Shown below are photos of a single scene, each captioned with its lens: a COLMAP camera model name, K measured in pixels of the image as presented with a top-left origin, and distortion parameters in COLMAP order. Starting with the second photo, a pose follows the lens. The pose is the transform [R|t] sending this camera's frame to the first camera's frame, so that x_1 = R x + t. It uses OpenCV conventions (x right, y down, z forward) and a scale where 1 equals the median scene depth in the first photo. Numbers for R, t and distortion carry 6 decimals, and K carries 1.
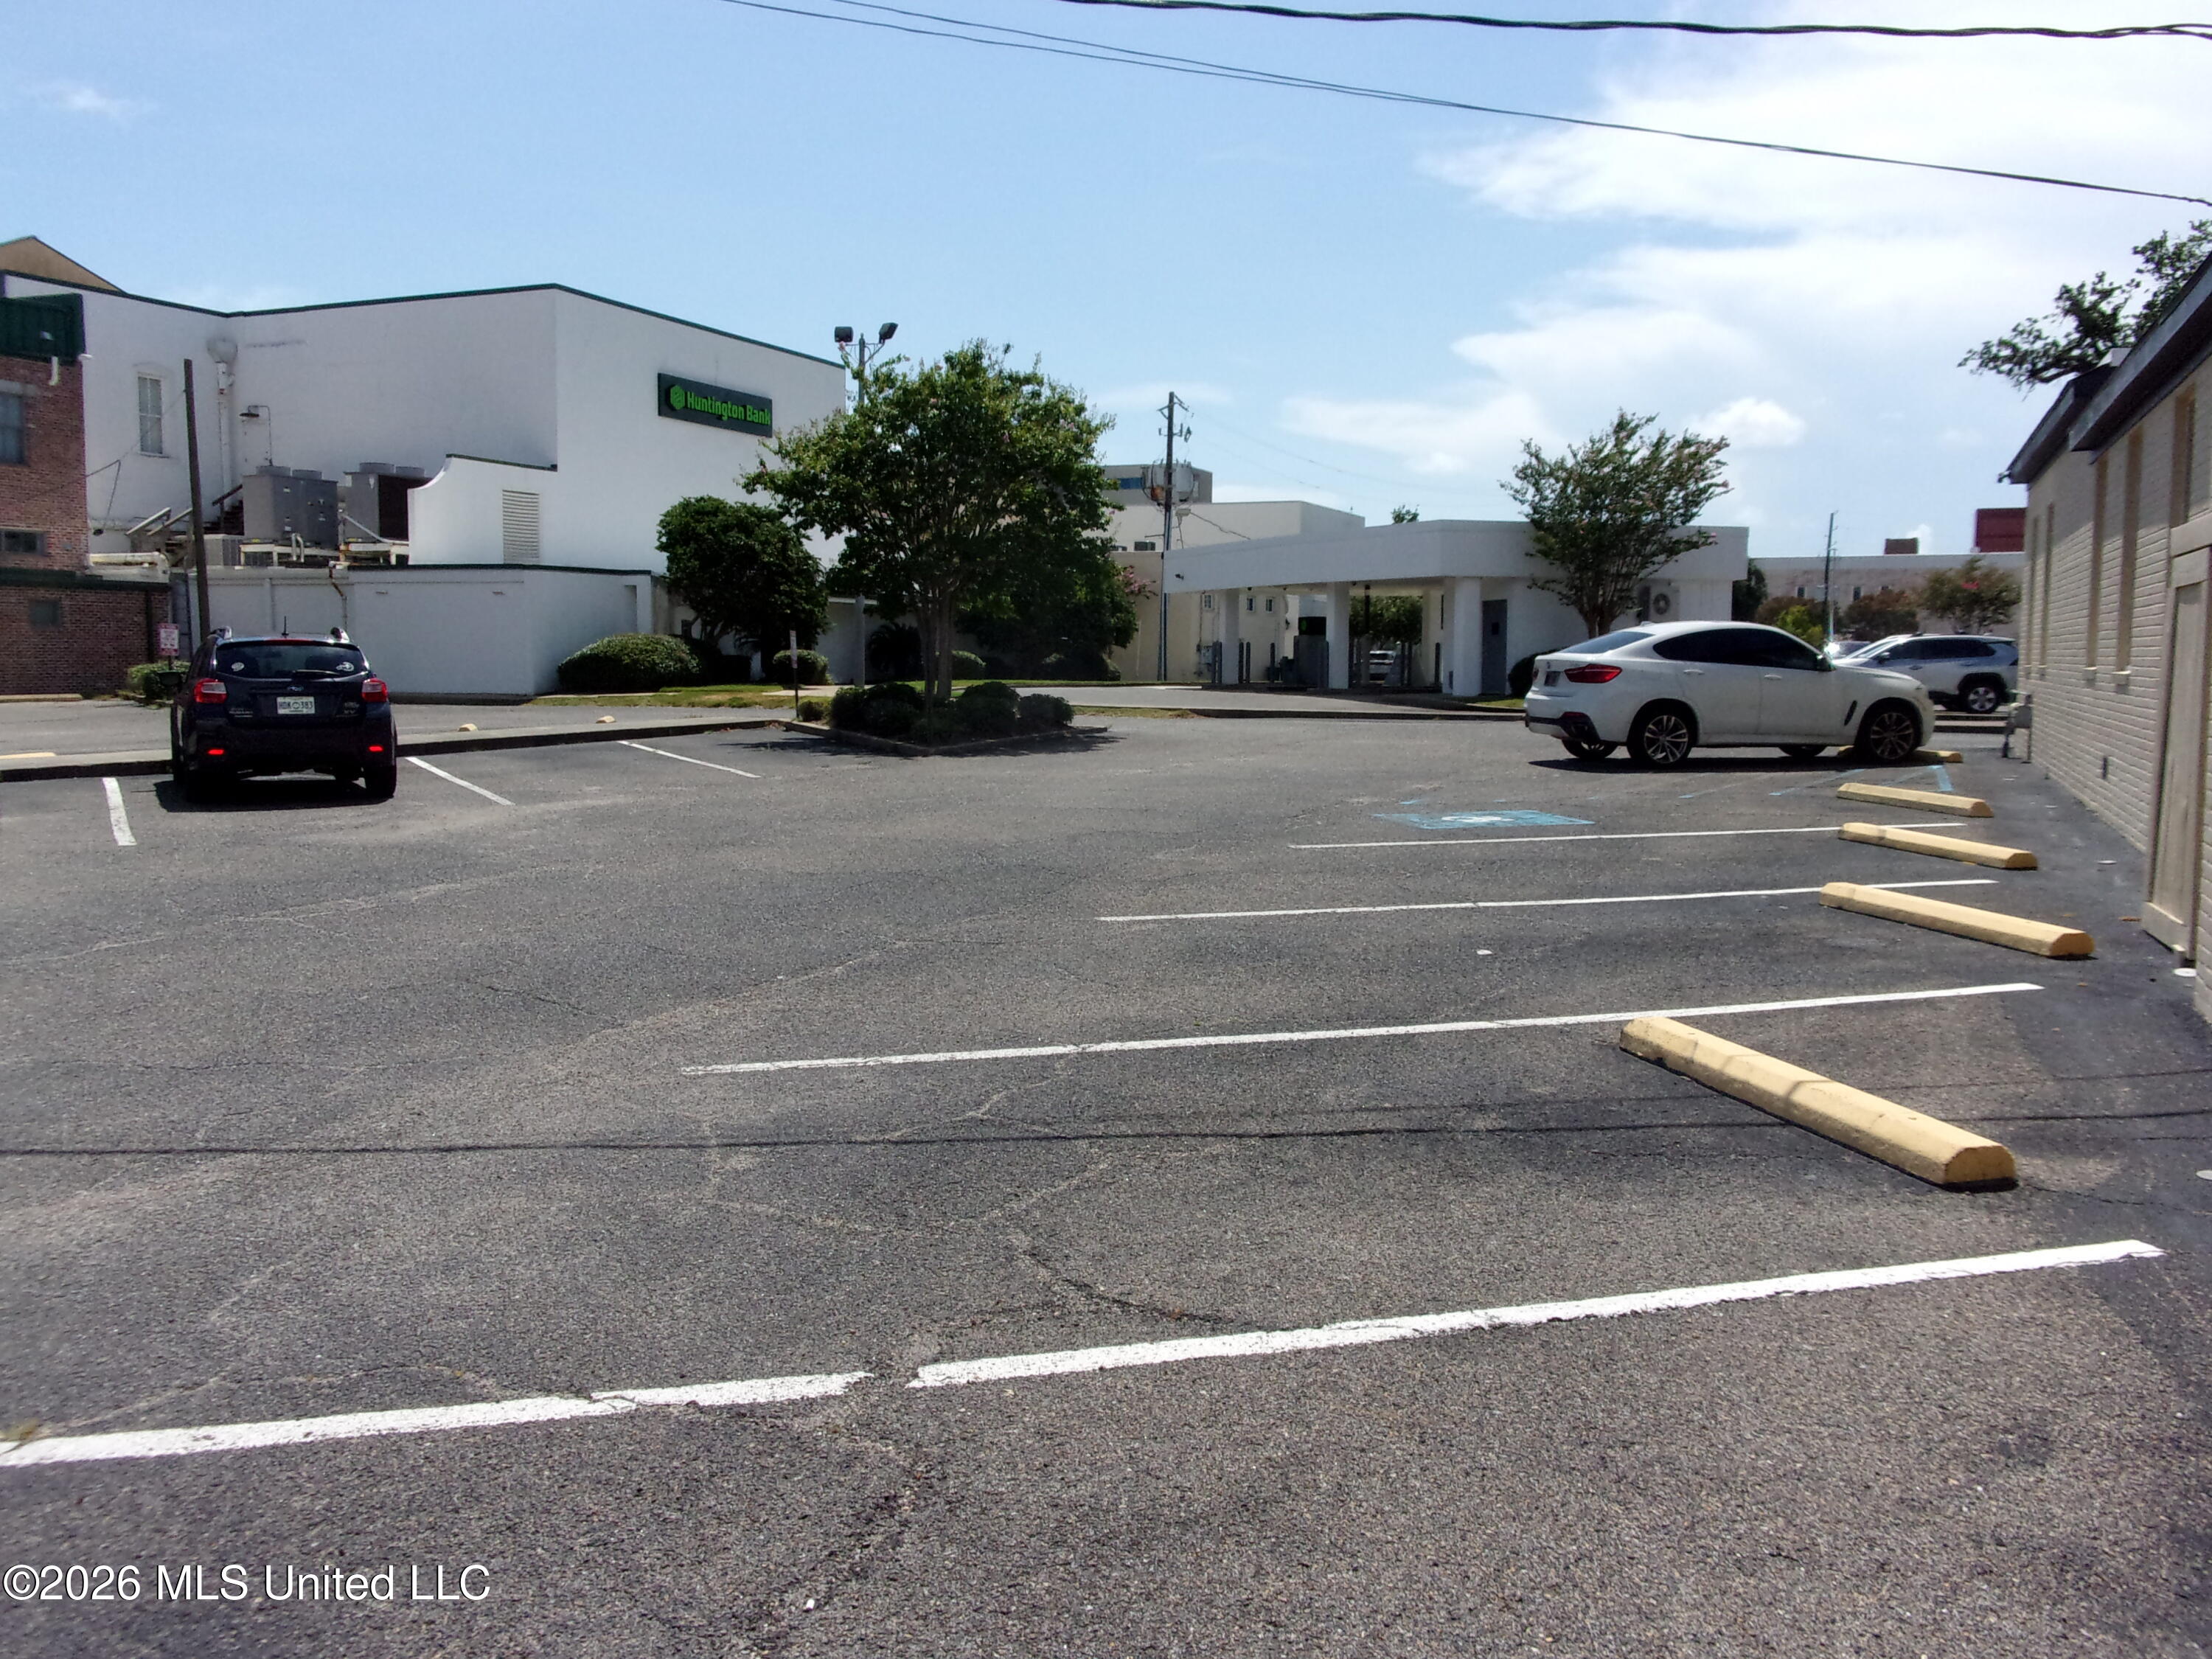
lens RADIAL K [[1825.4, 0, 1107.9], [0, 1825.4, 794.1], [0, 0, 1]] dist [0.020540, -0.044811]
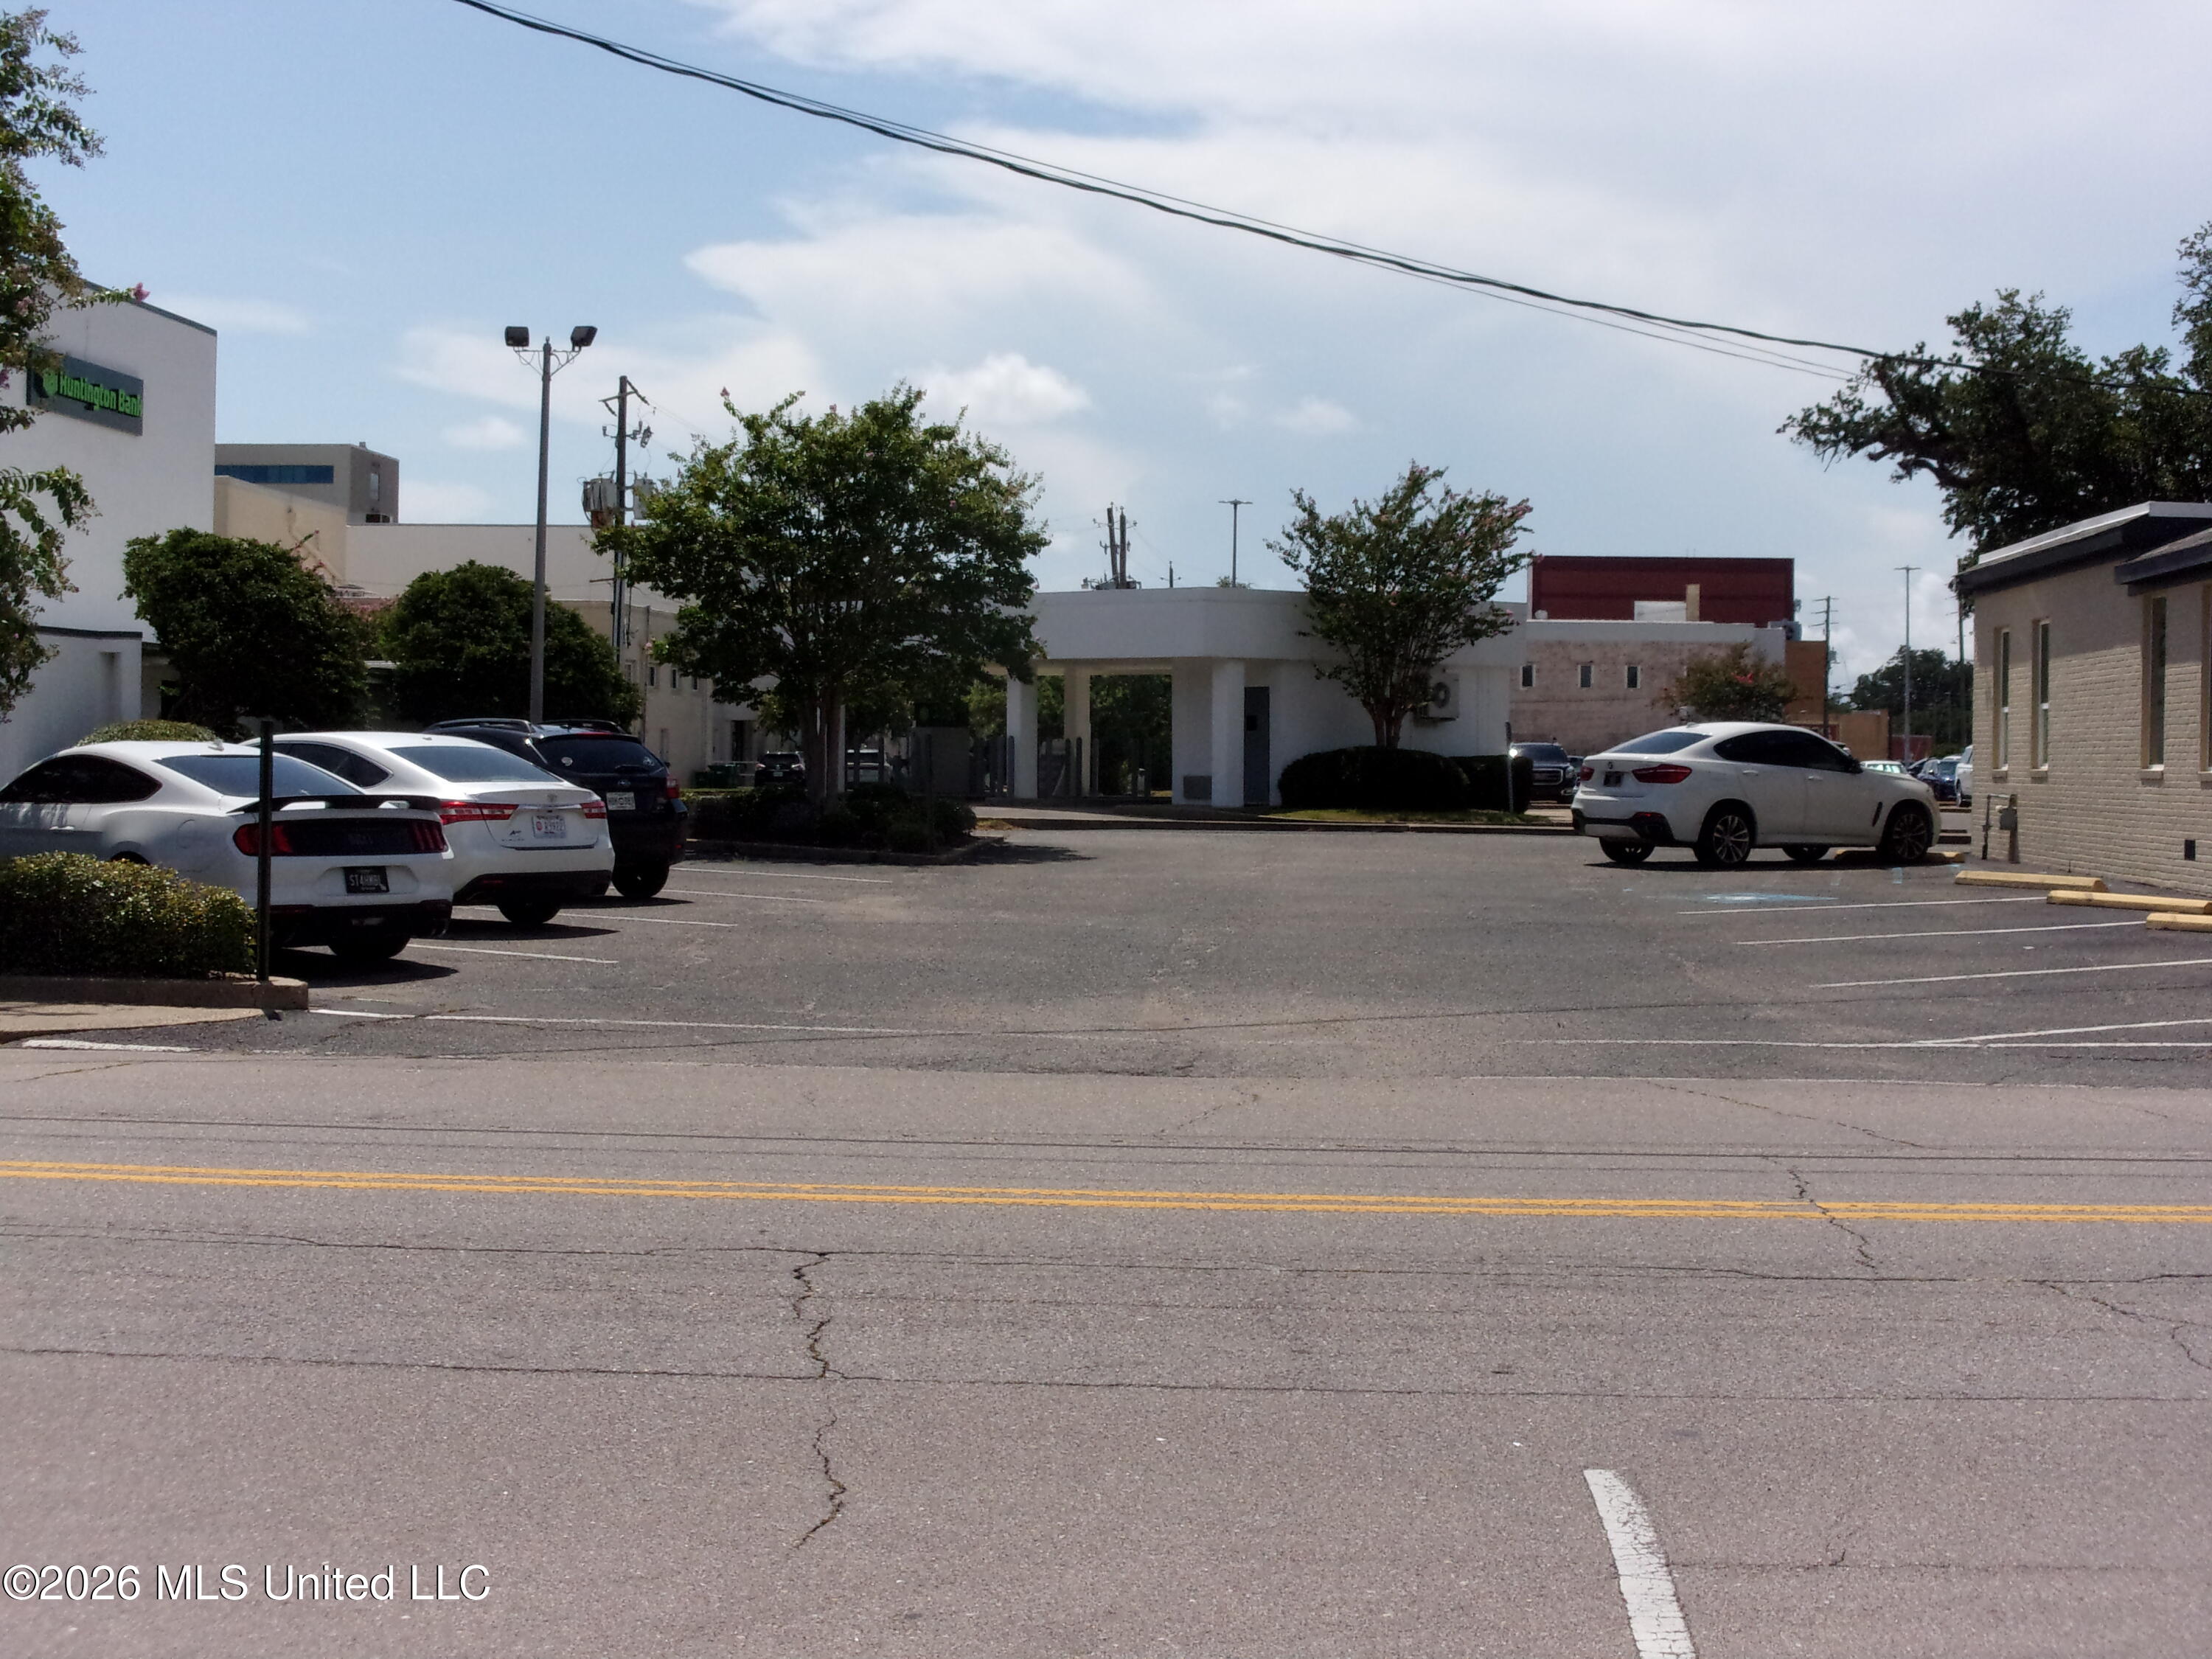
lens RADIAL K [[3077.3, 0, 1069.8], [0, 3077.3, 839.8], [0, 0, 1]] dist [-0.131879, 0.000000]
pose [[0.948657, -0.003412, 0.316288, -0.309446], [0.018609, 0.998812, -0.045040, 0.021414], [-0.315759, 0.048614, 0.947593, -0.265118]]
